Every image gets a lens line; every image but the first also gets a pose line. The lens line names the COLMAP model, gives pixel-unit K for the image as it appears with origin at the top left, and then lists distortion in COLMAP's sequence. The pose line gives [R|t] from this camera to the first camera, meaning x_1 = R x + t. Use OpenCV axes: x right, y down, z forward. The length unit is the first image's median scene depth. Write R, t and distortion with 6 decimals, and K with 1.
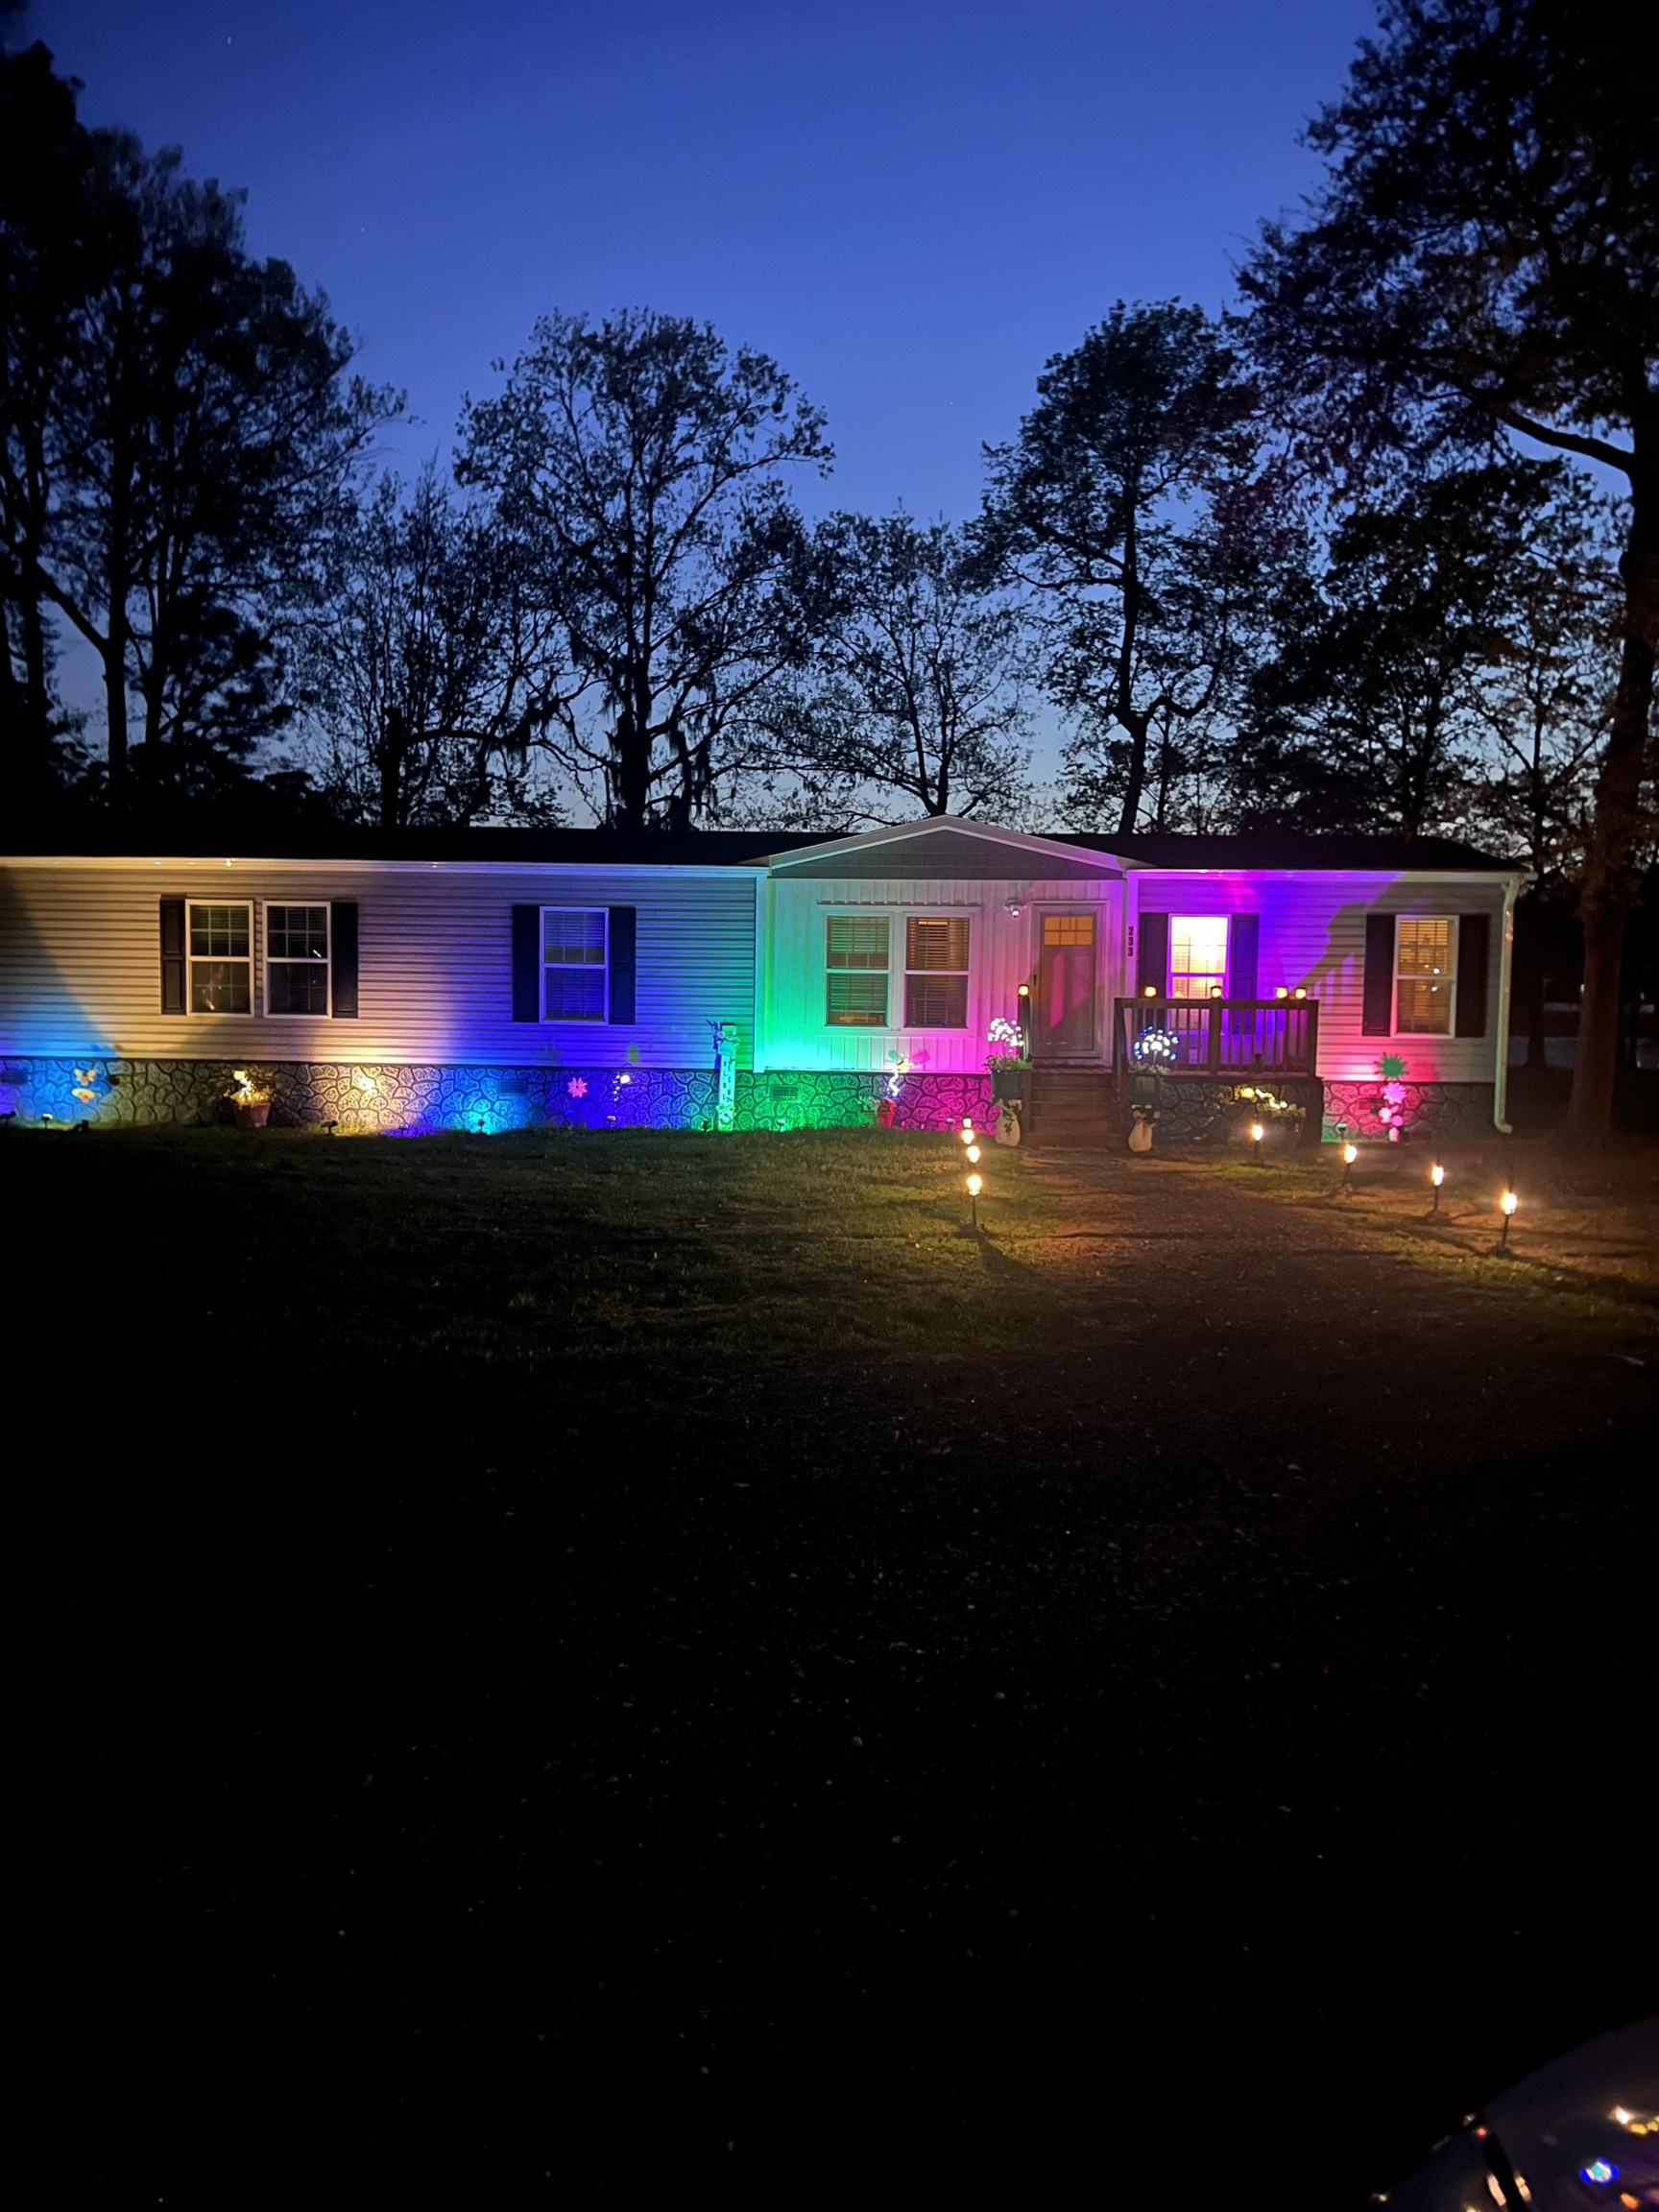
lens RADIAL K [[1633.2, 0, 829.5], [0, 1633.2, 1106.0], [0, 0, 1]] dist [0.181358, -0.160538]
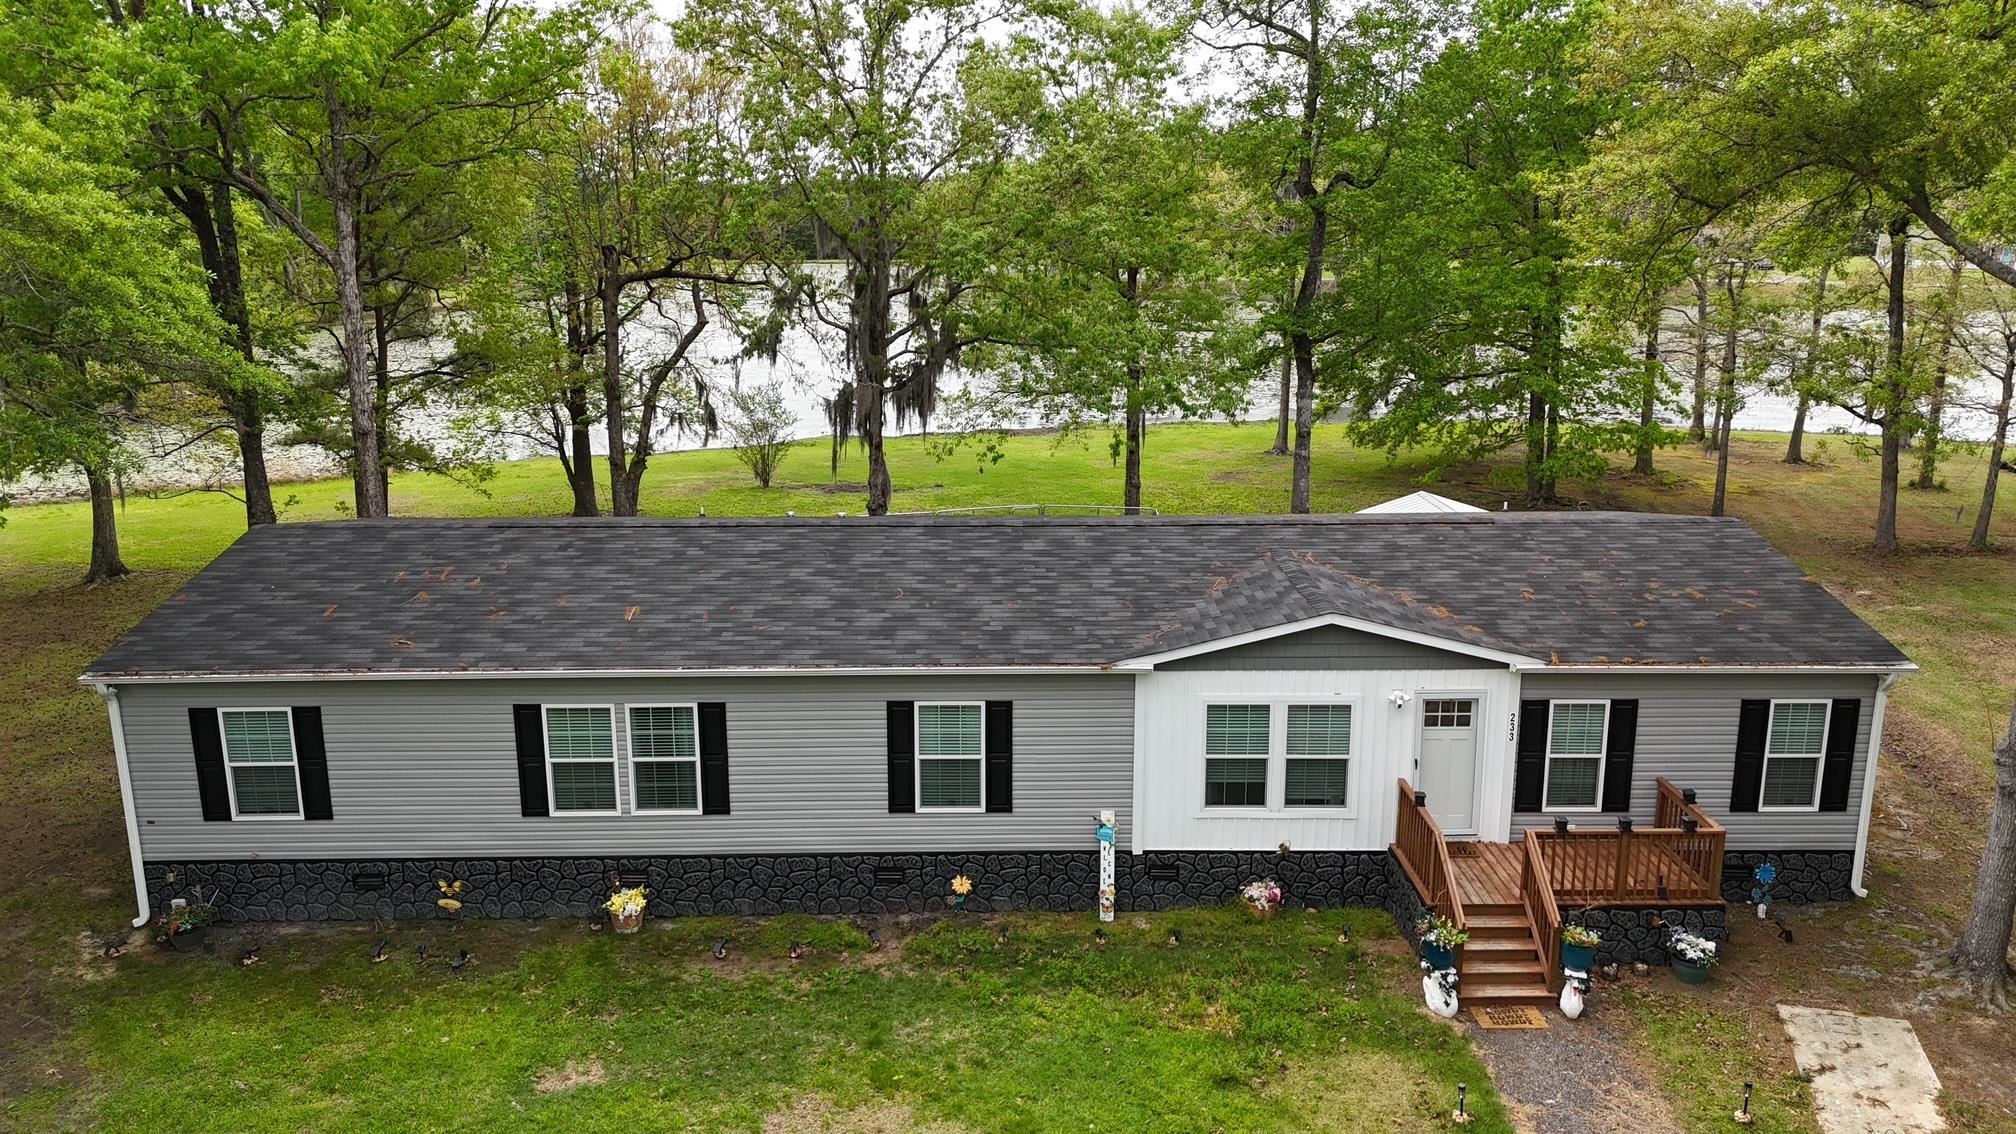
lens RADIAL K [[1473.7, 0, 1010.1], [0, 1473.7, 562.8], [0, 0, 1]] dist [0.081255, -0.078924]
pose [[0.995607, -0.037965, 0.085591, -0.119561], [0.022785, 0.984866, 0.171814, -0.220282], [-0.090818, -0.169109, 0.981404, 0.093939]]
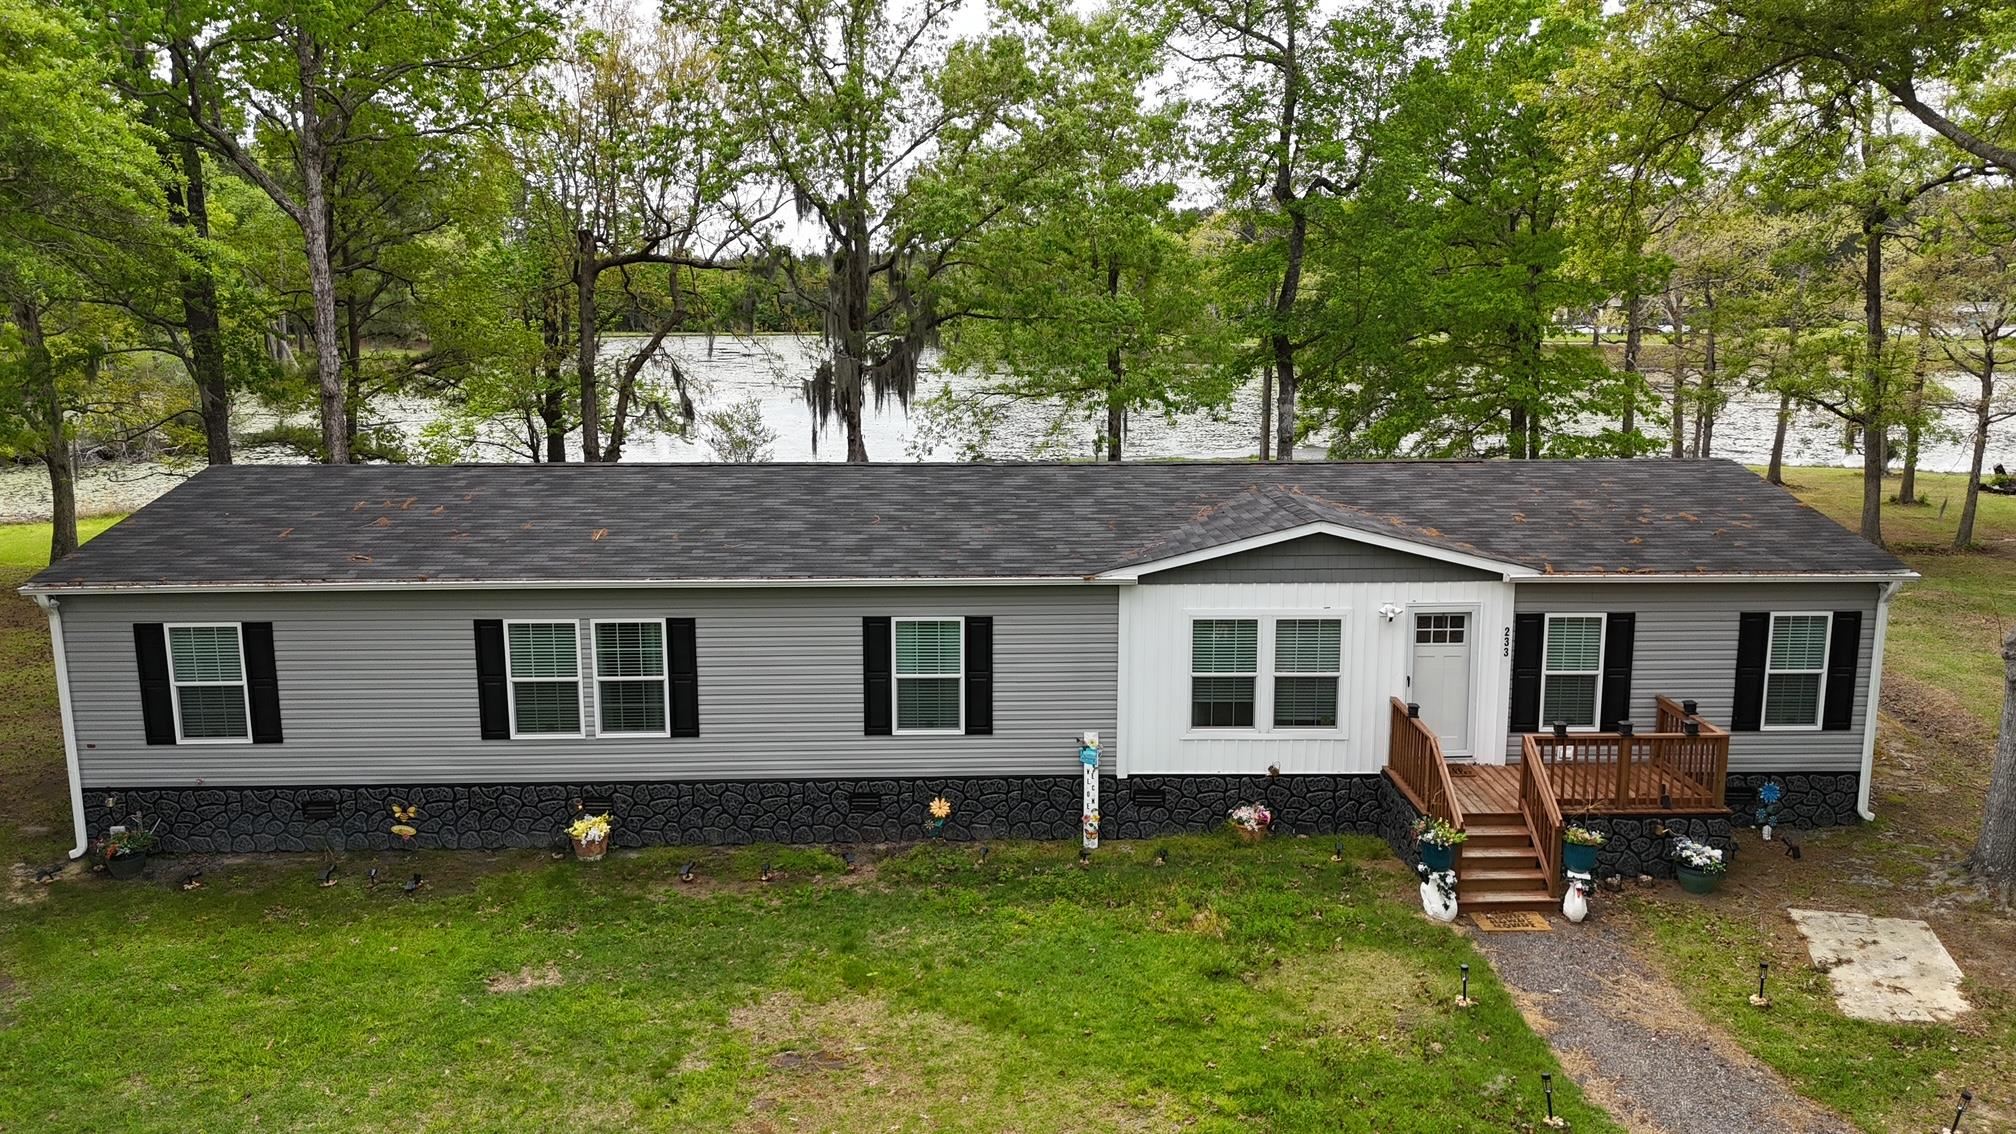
lens RADIAL K [[1473.7, 0, 1010.1], [0, 1473.7, 562.8], [0, 0, 1]] dist [0.081255, -0.078924]
pose [[0.994381, -0.034601, 0.100051, -0.119859], [0.022717, 0.992805, 0.117571, -0.156502], [-0.103399, -0.114637, 0.988012, 0.100493]]
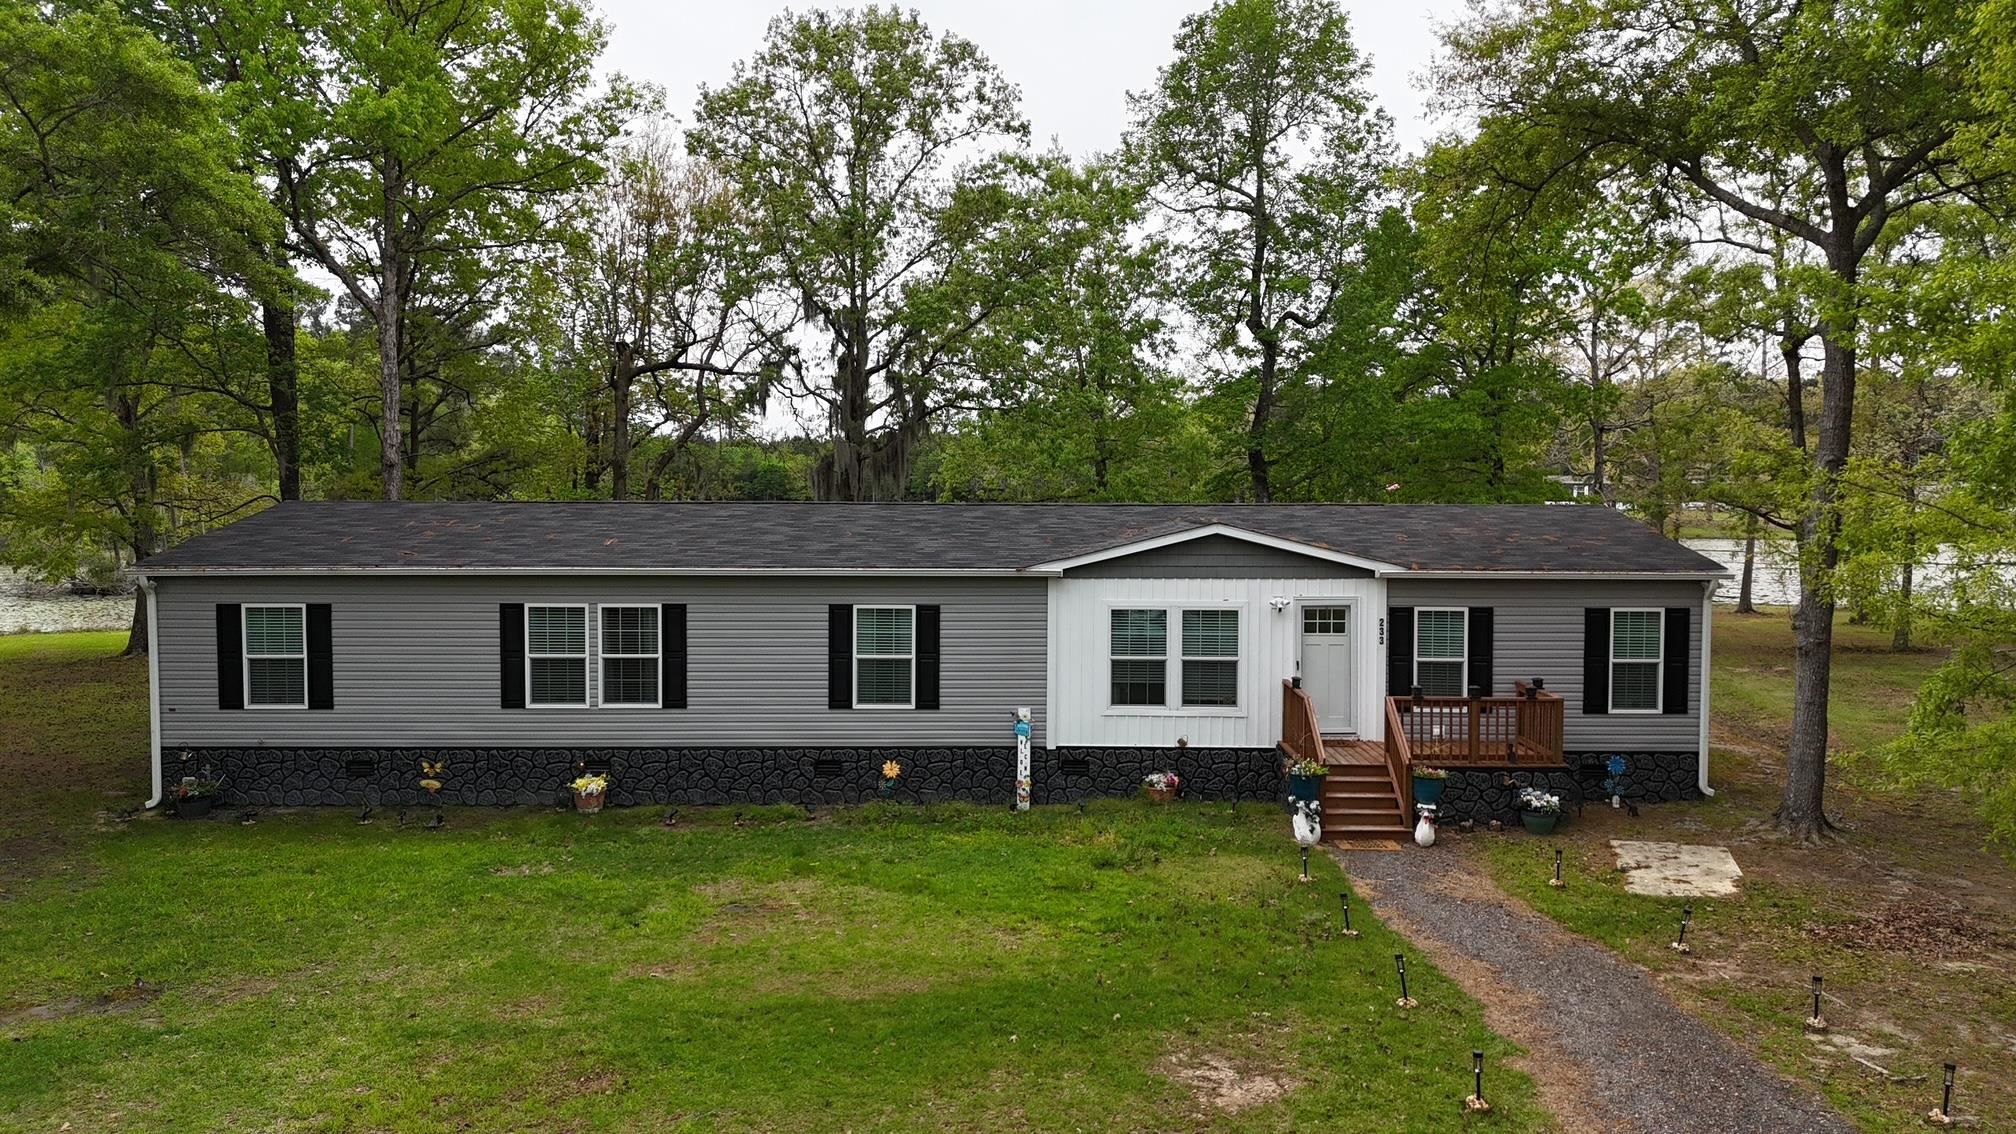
lens RADIAL K [[1470.3, 0, 1010.8], [0, 1470.3, 563.8], [0, 0, 1]] dist [0.083669, -0.079750]
pose [[0.997061, -0.014862, 0.075151, -0.089921], [0.015570, 0.999840, -0.008843, -0.086213], [-0.075007, 0.009987, 0.997133, 0.002946]]
